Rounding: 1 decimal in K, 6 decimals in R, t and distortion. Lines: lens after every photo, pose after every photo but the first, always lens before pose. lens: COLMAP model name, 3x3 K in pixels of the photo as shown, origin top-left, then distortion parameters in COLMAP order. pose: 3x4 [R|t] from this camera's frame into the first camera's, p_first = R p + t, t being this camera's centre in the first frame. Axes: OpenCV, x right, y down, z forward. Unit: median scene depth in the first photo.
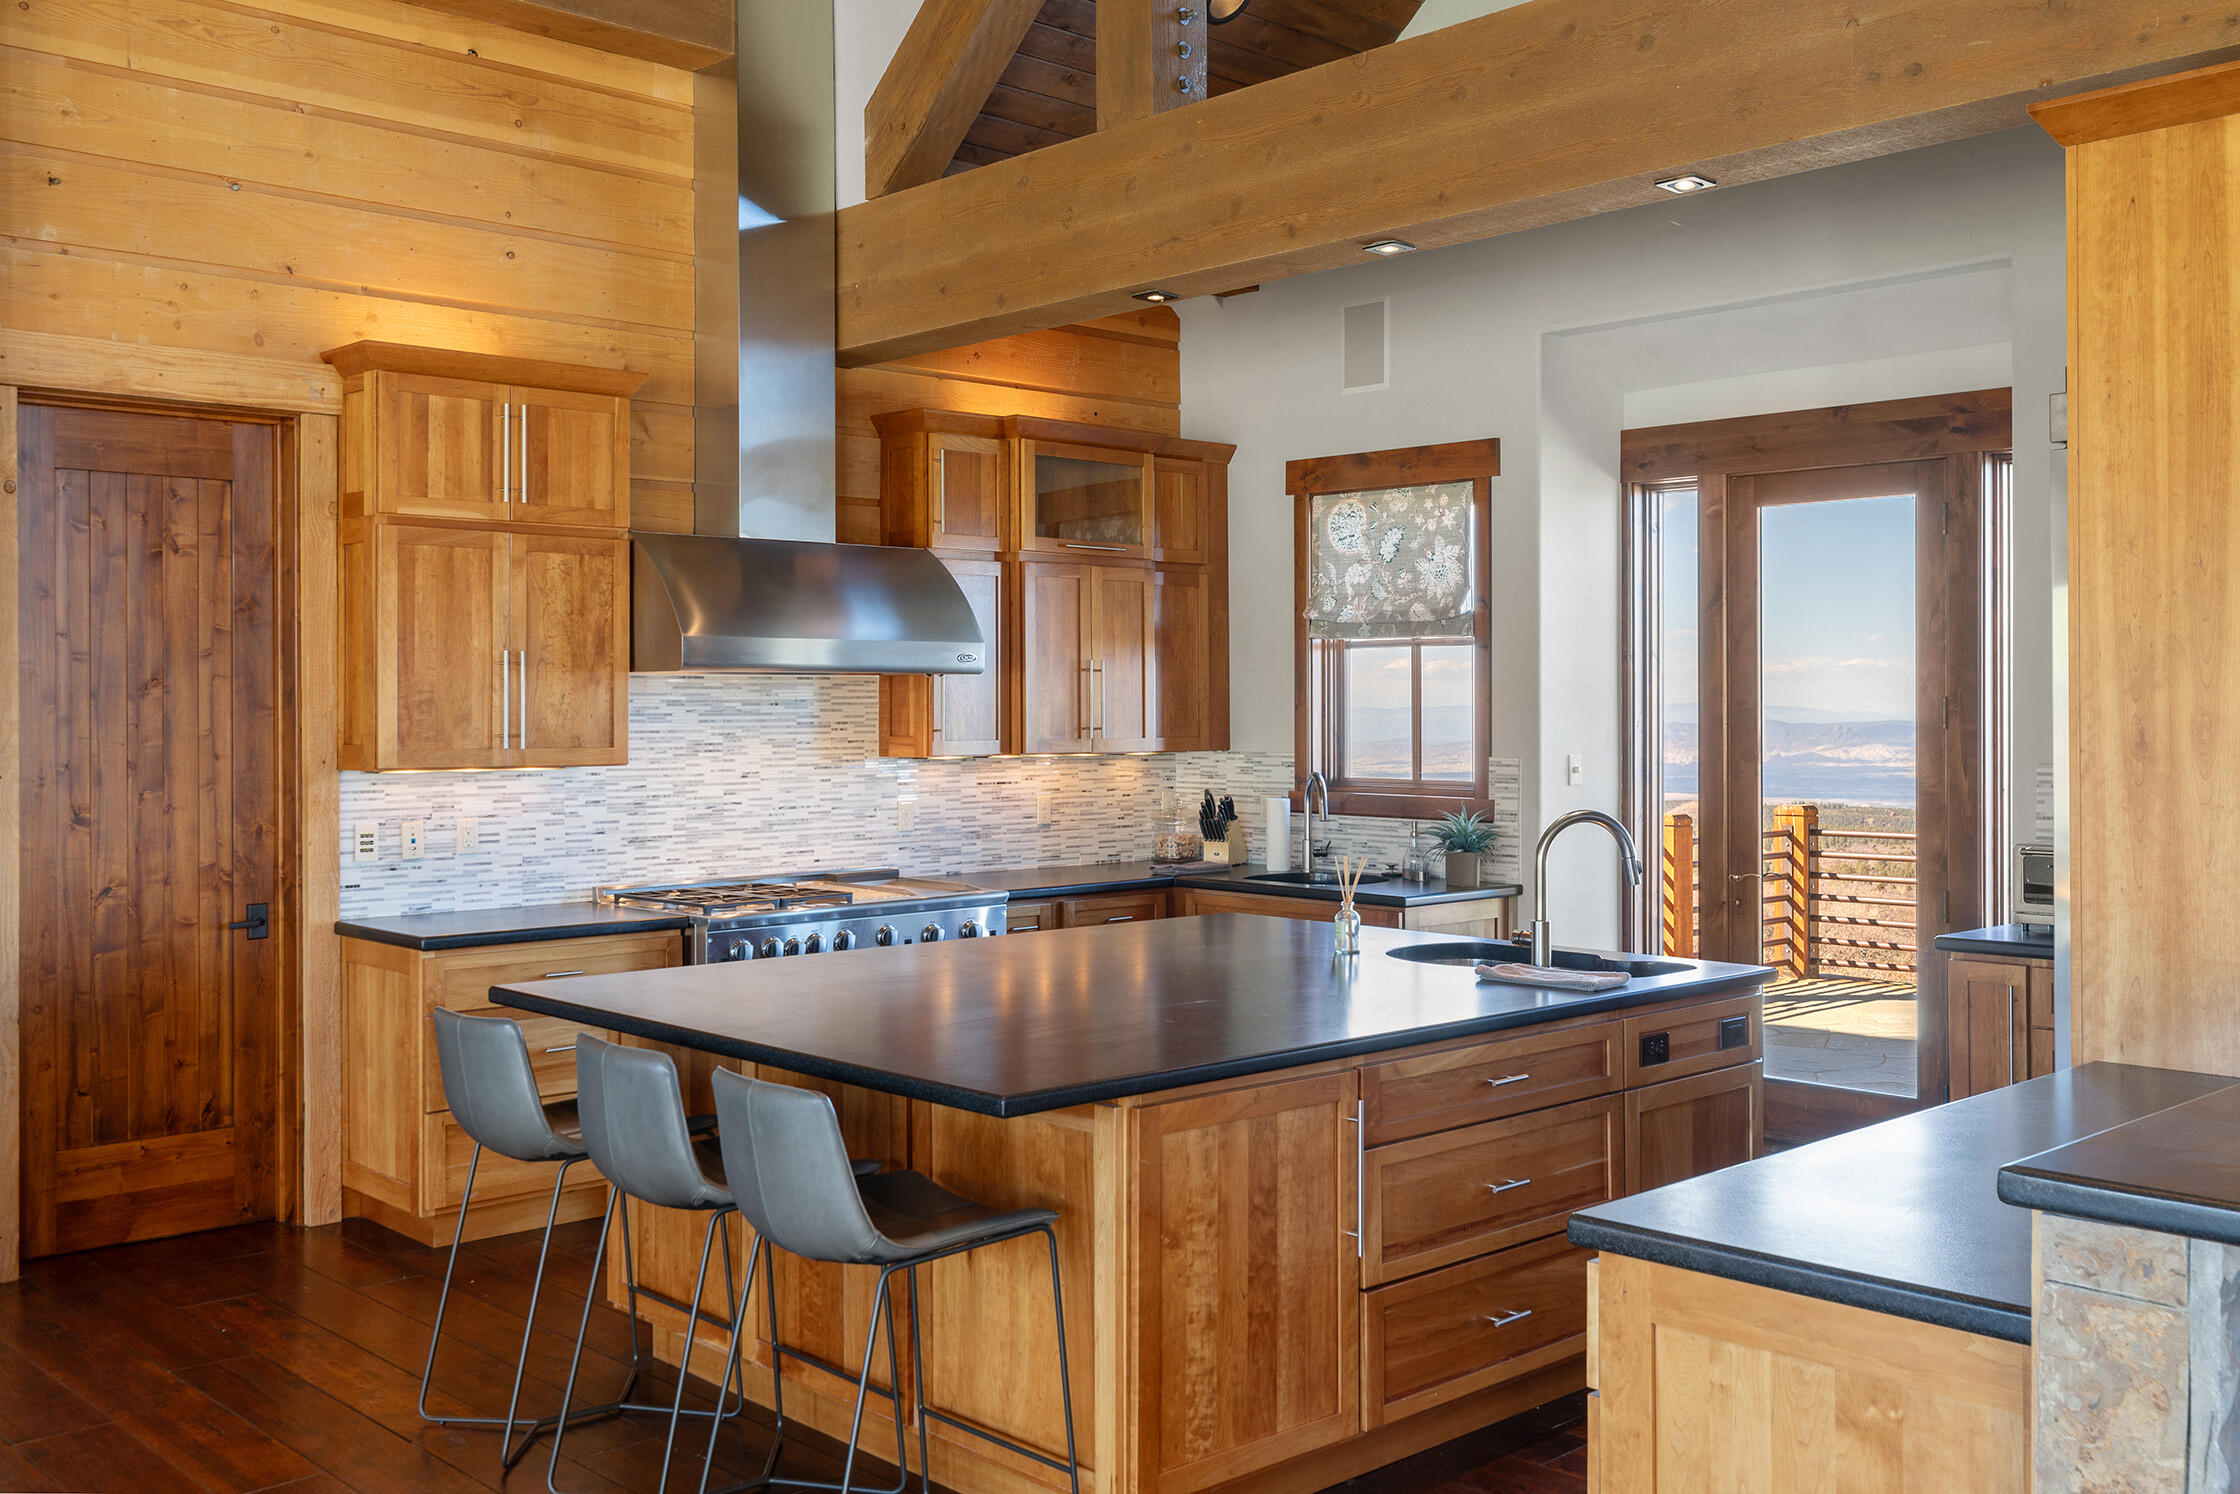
lens RADIAL K [[2065.0, 0, 1112.7], [0, 2065.0, 743.4], [0, 0, 1]] dist [0.007725, 0.000000]
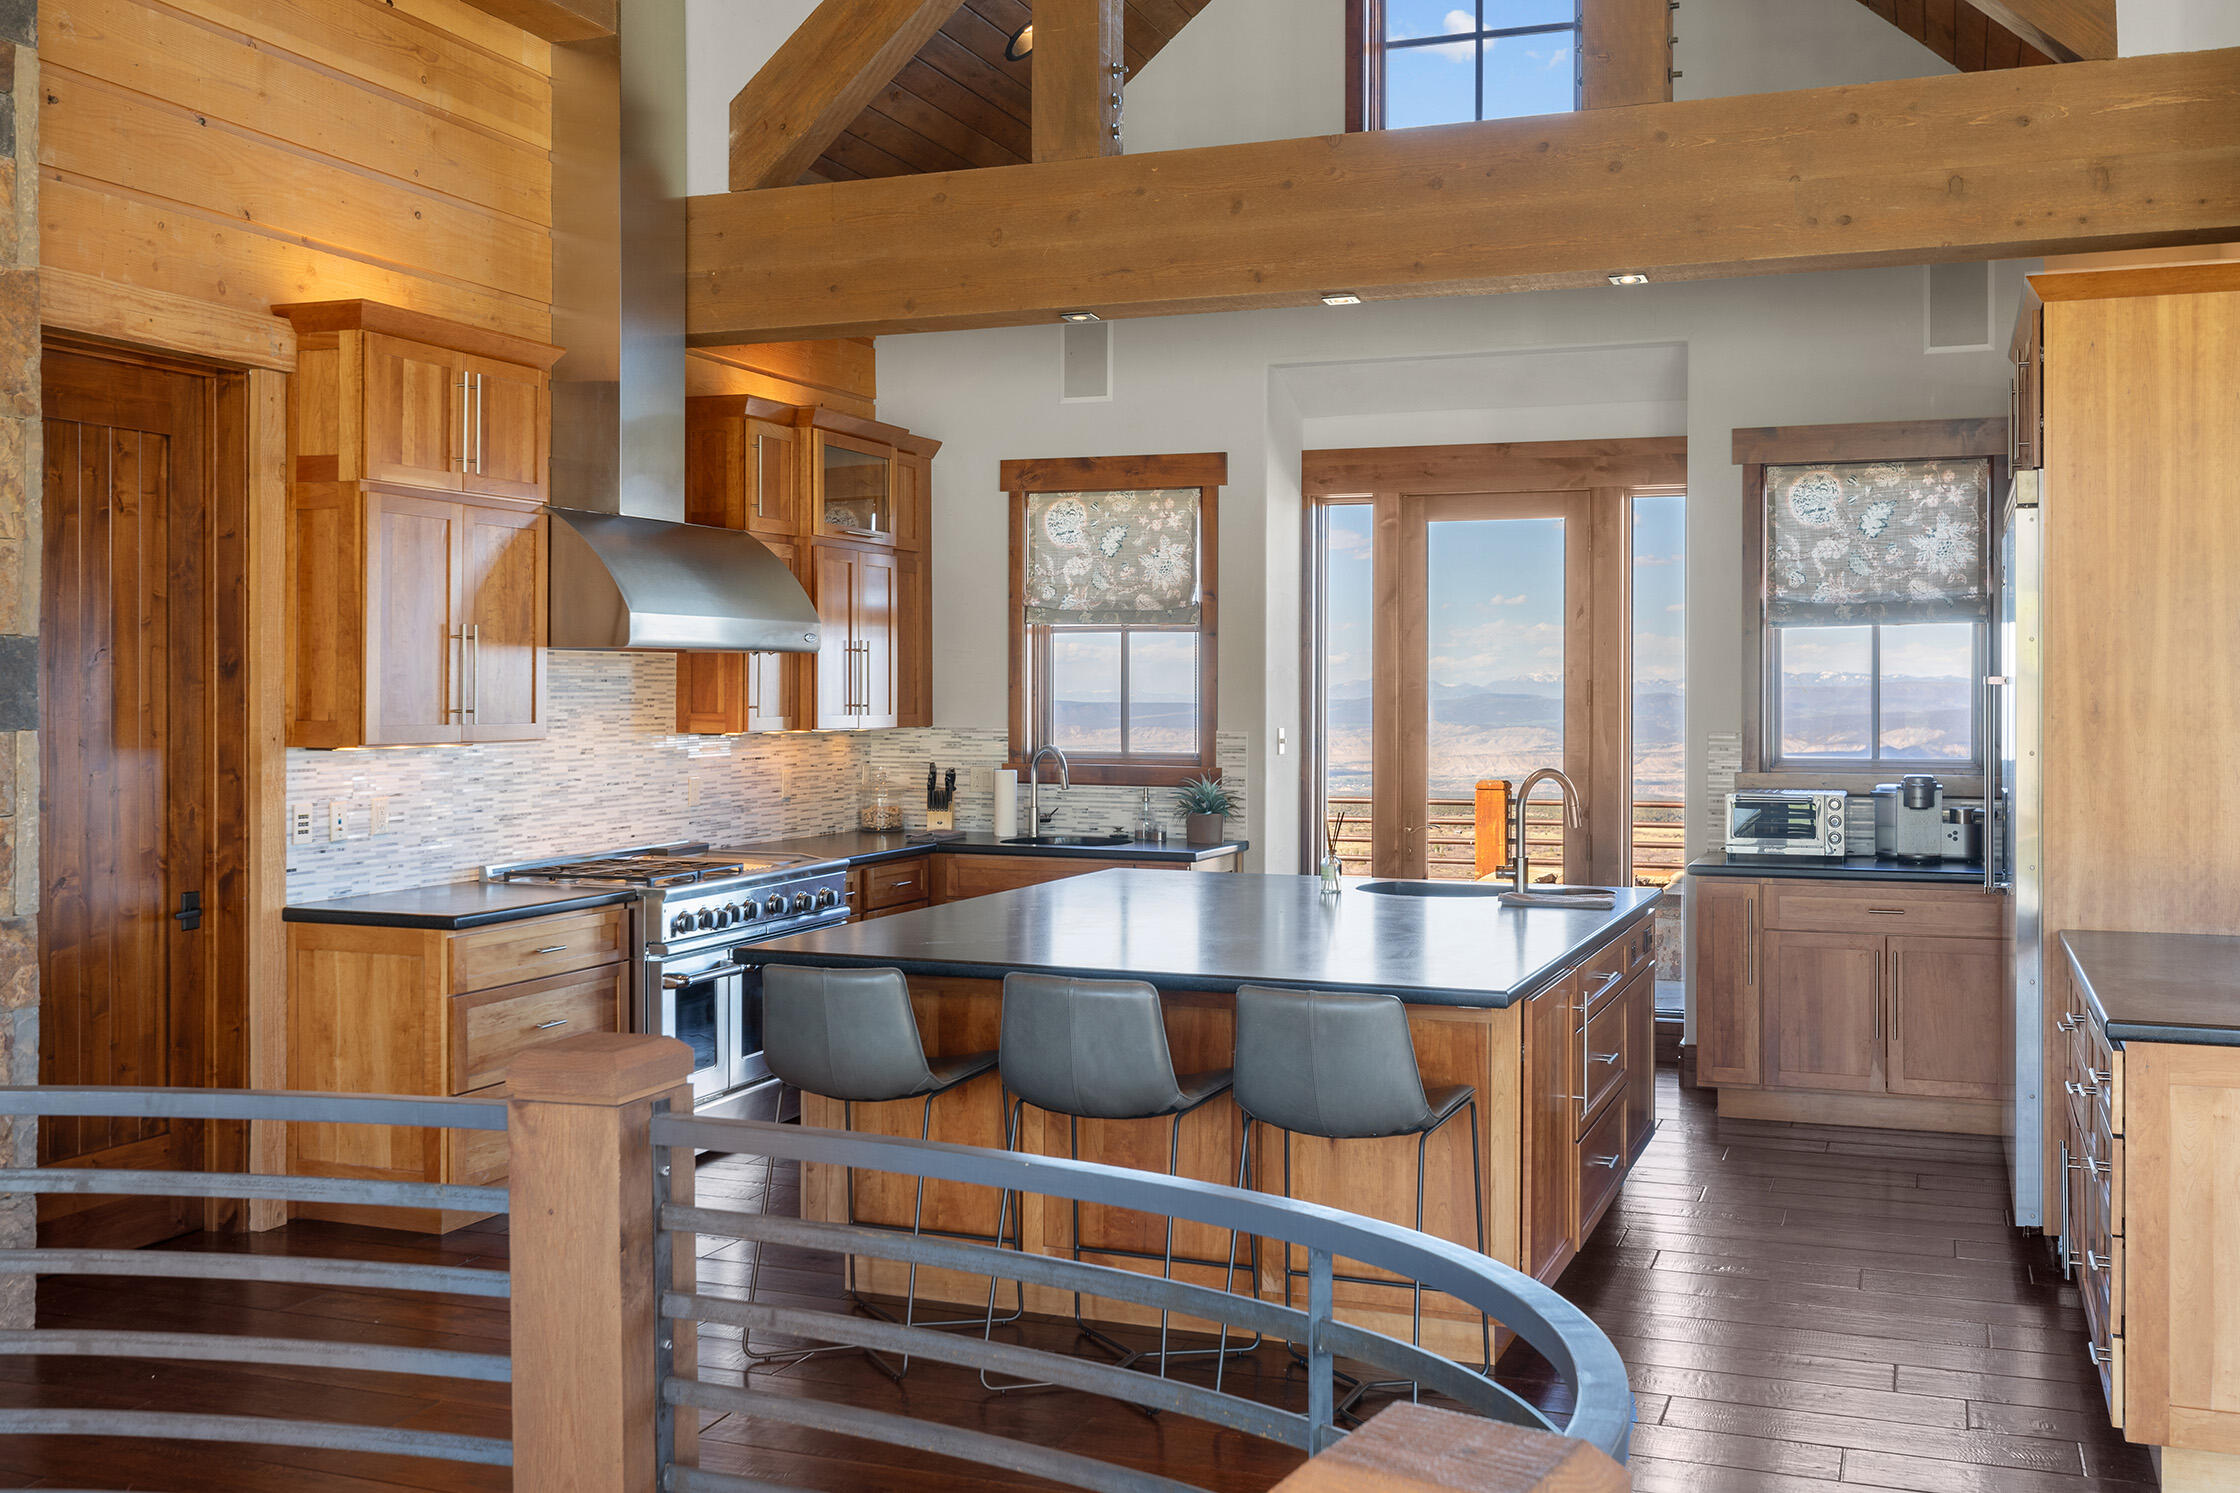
lens RADIAL K [[2089.9, 0, 1128.4], [0, 2089.9, 735.2], [0, 0, 1]] dist [0.006019, 0.000000]
pose [[0.902734, -0.005363, 0.430165, -0.407382], [0.003441, 0.999980, 0.005247, 0.003338], [-0.430185, -0.003256, 0.902735, -0.027934]]
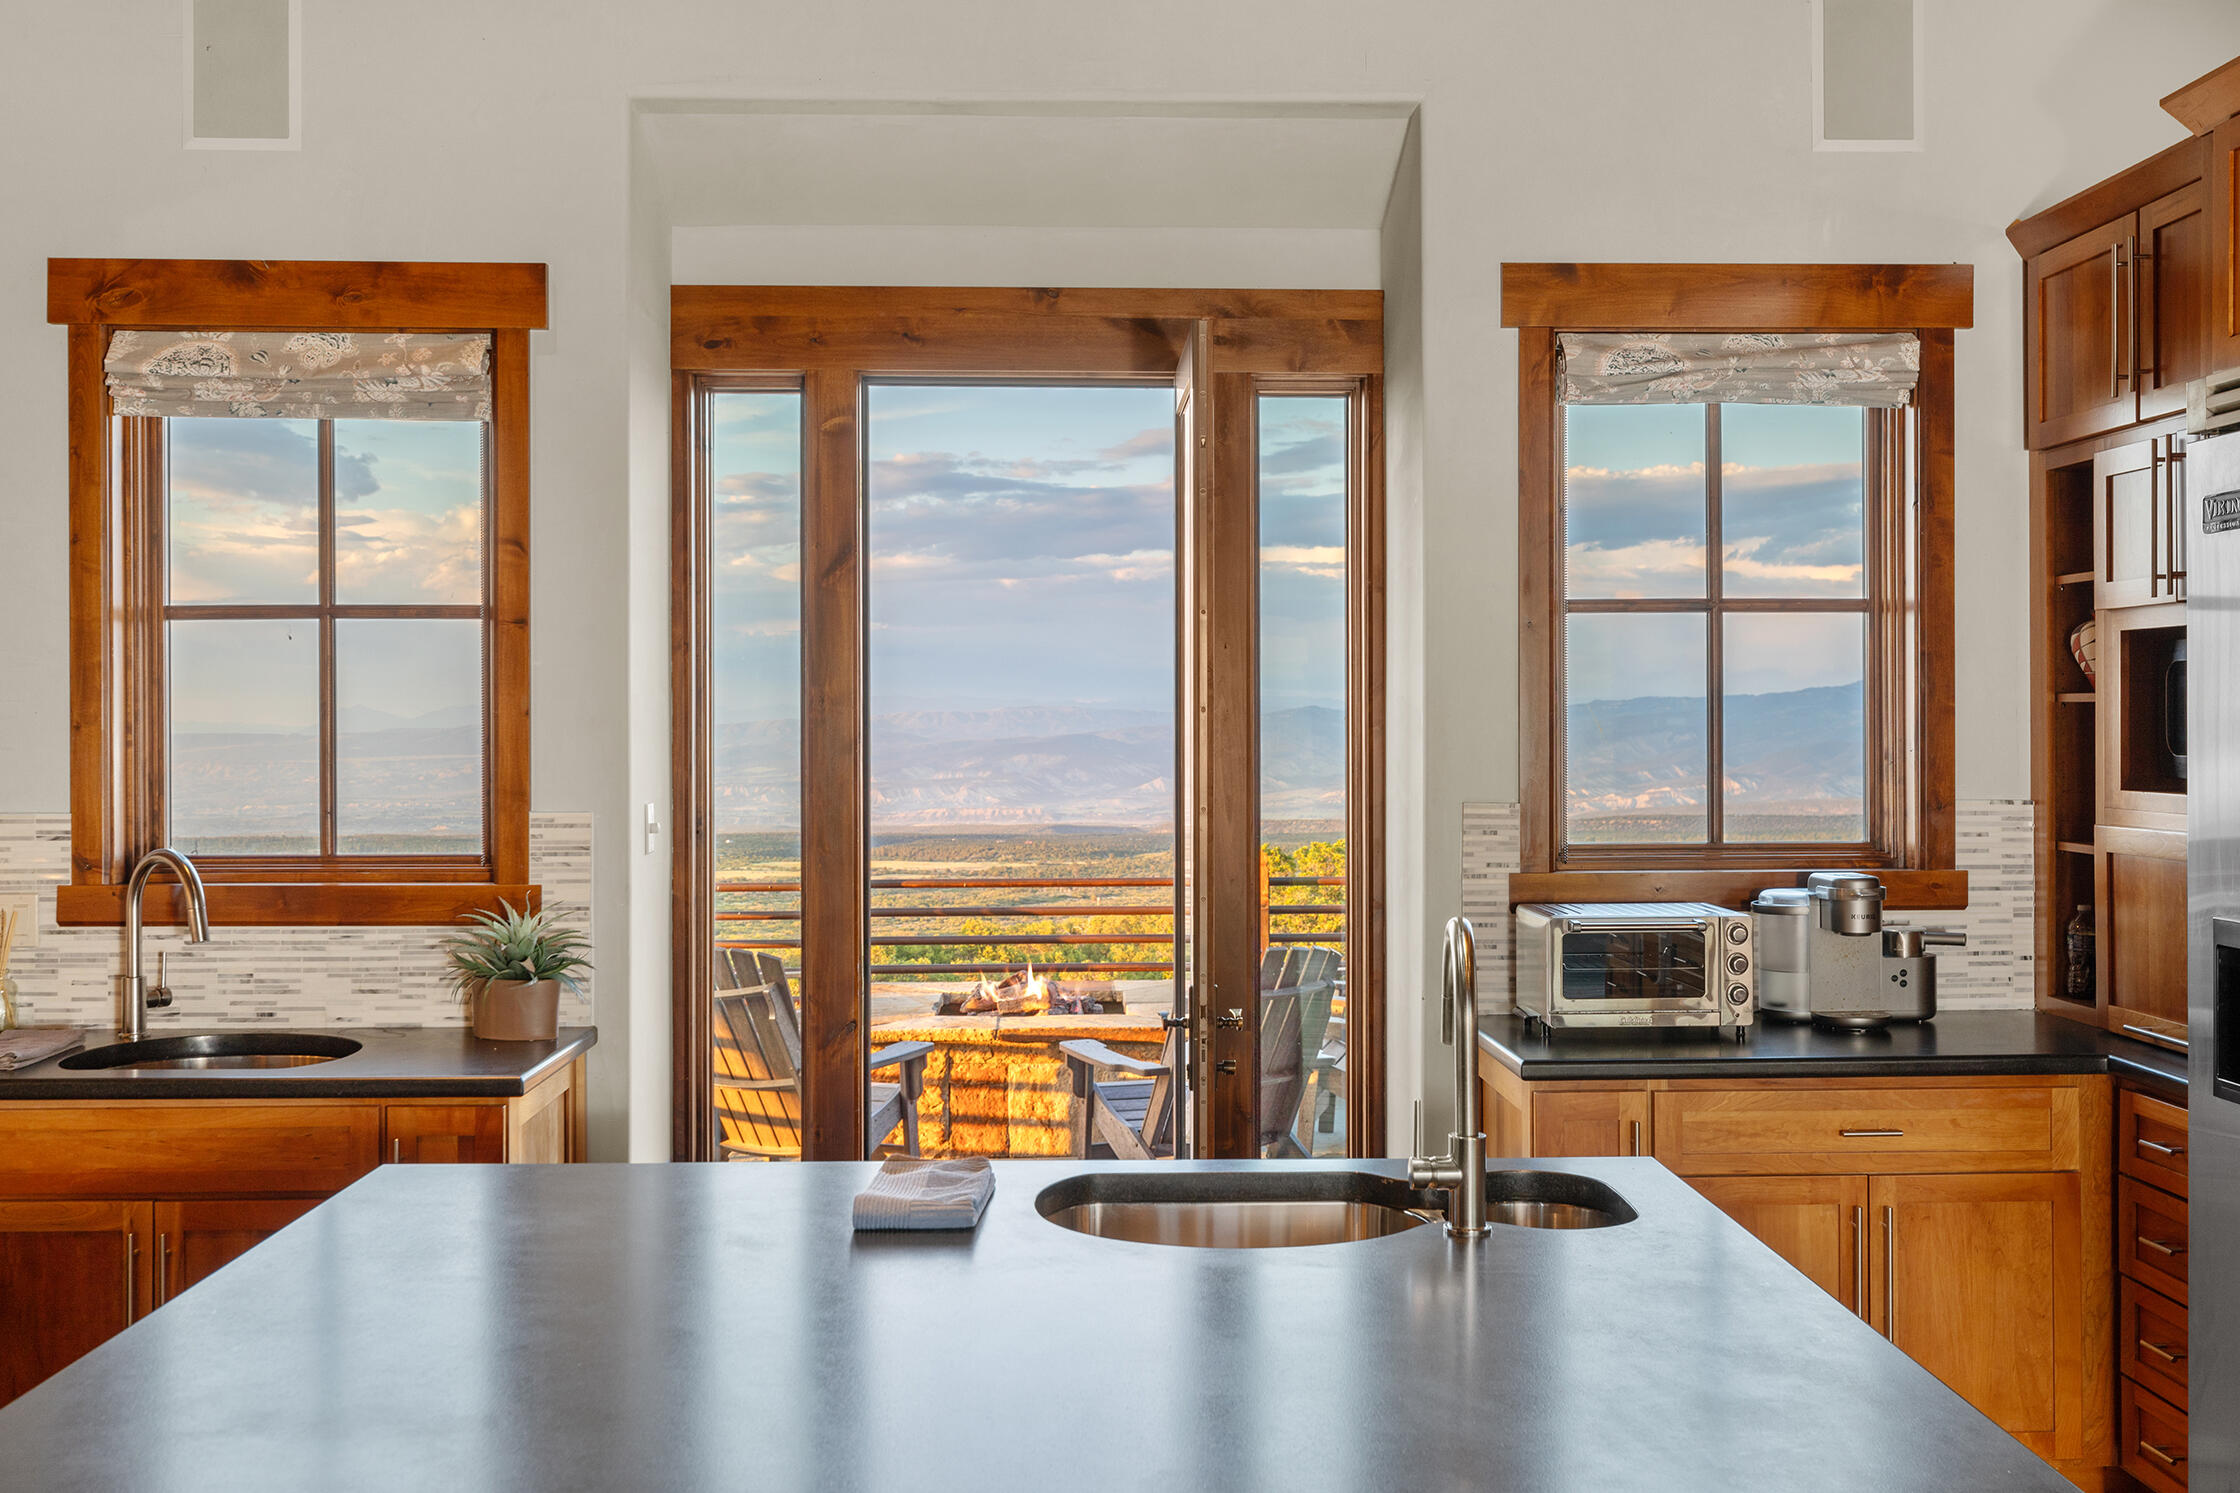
lens RADIAL K [[2240.9, 0, 1138.1], [0, 2240.9, 731.0], [0, 0, 1]] dist [0.011660, 0.000000]
pose [[0.661398, -0.004582, 0.750021, -0.200826], [0.014114, 0.999880, -0.006339, -0.010838], [-0.749902, 0.014778, 0.661383, 0.514032]]
